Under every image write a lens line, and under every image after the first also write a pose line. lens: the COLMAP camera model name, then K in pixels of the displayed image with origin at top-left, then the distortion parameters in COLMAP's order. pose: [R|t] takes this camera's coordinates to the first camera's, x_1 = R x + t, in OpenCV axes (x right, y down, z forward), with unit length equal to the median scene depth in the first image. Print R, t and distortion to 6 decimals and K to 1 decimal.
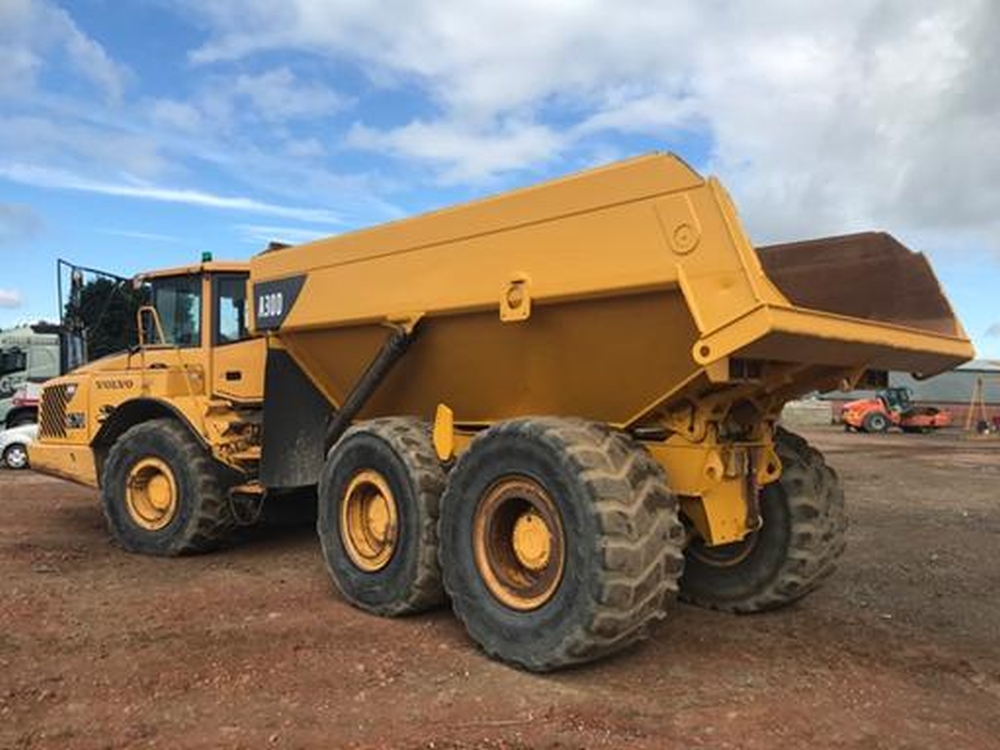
lens RADIAL K [[818.7, 0, 496.4], [0, 818.7, 373.9], [0, 0, 1]] dist [0.041283, -0.046896]
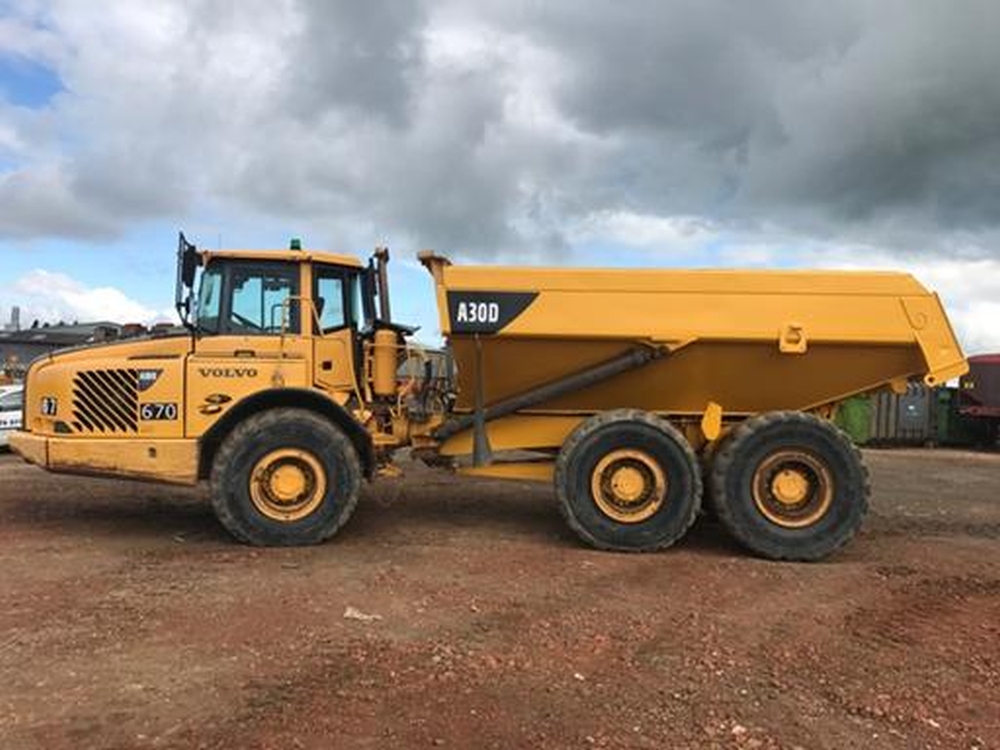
lens RADIAL K [[818.7, 0, 493.2], [0, 818.7, 396.0], [0, 0, 1]] dist [0.041283, -0.046896]
pose [[0.751129, 0.003788, 0.660144, -1.028969], [-0.041483, 0.998278, 0.041472, -0.014672], [-0.658851, -0.058535, 0.749993, 0.115570]]
